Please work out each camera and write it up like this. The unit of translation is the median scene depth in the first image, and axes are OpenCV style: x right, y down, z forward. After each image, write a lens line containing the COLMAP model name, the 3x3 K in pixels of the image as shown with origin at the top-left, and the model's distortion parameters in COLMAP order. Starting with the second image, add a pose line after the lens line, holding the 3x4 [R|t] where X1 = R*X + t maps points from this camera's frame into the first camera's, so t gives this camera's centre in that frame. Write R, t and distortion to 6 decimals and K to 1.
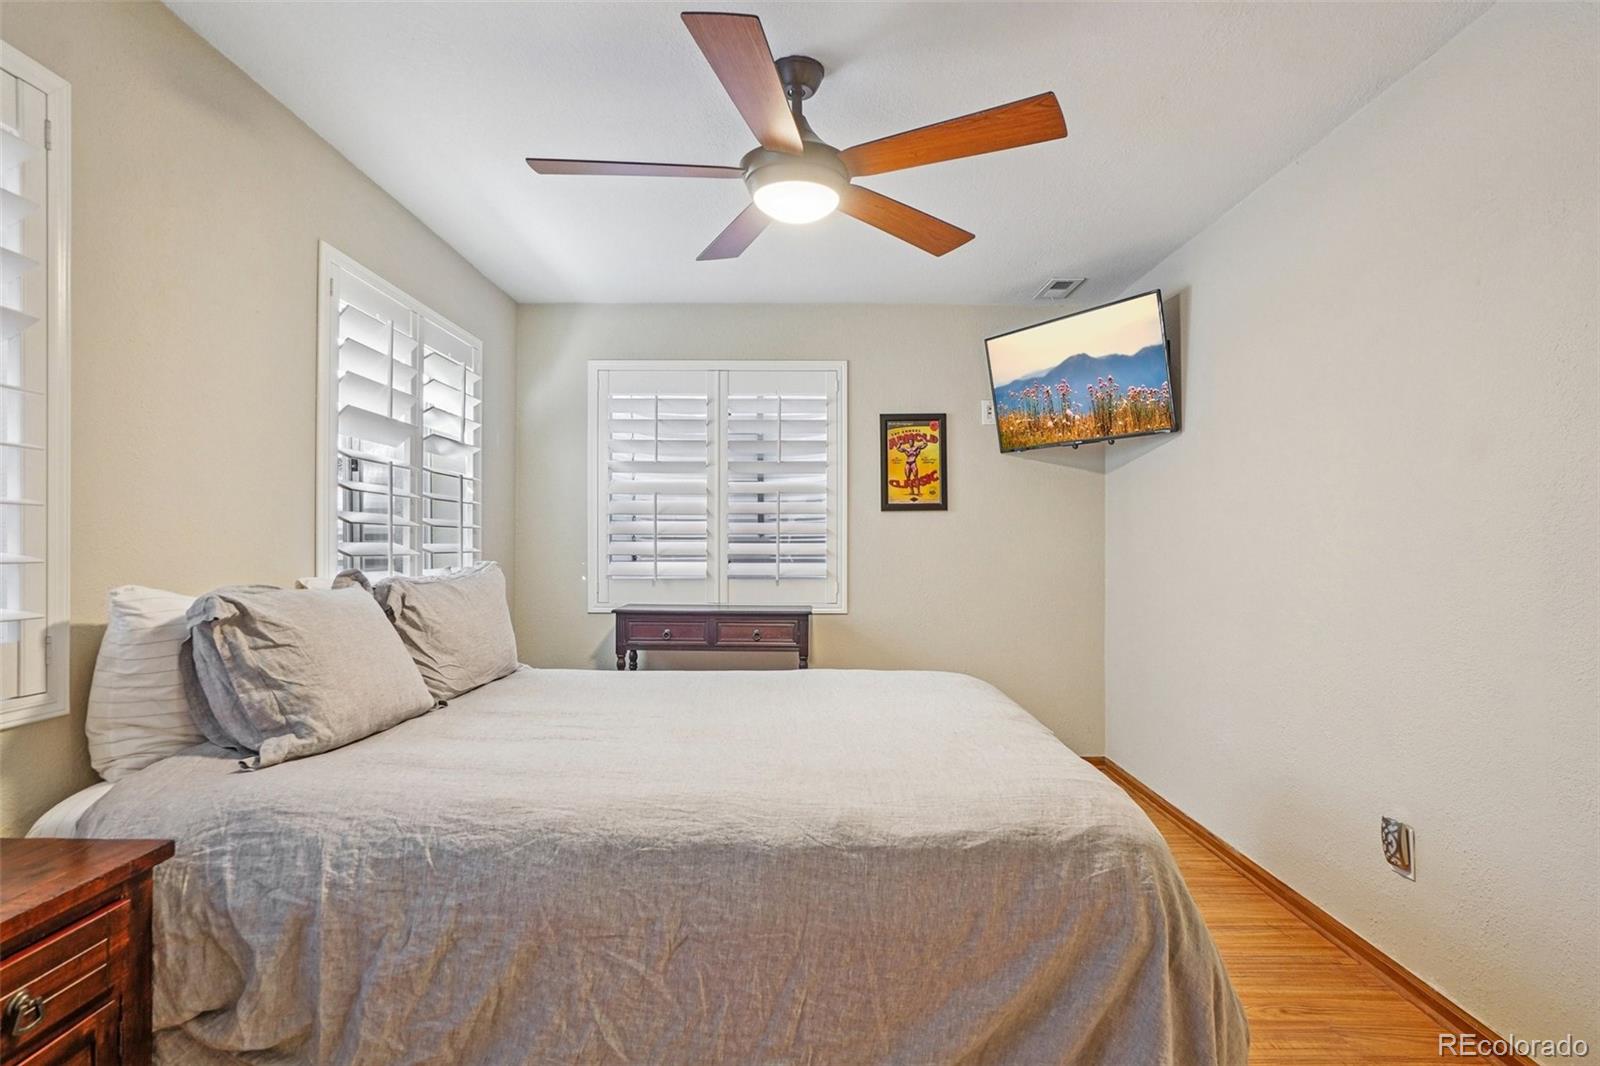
lens RADIAL K [[820.6, 0, 796.9], [0, 820.6, 537.8], [0, 0, 1]] dist [-0.024588, 0.001205]
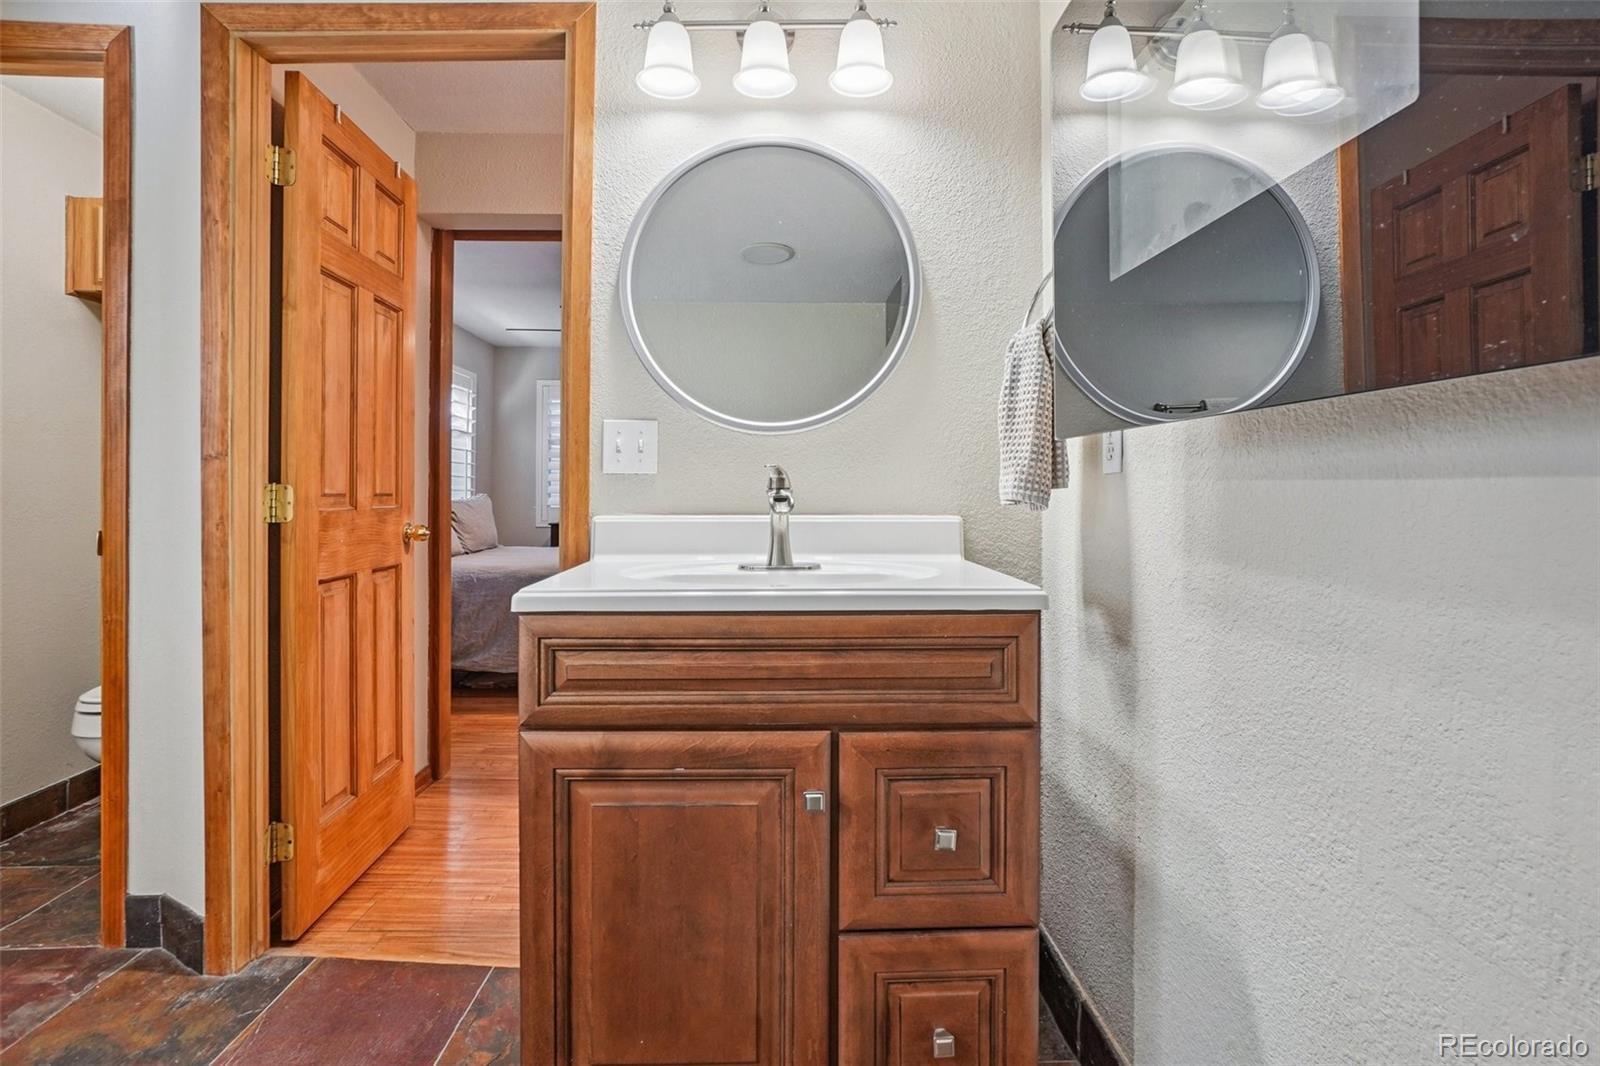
lens RADIAL K [[820.6, 0, 795.2], [0, 820.6, 487.4], [0, 0, 1]] dist [-0.024588, 0.001205]
pose [[0.999164, 0.004048, 0.040681, 0.365608], [-0.004105, 0.999991, 0.001326, 0.009891], [-0.040675, -0.001492, 0.999171, -1.231736]]
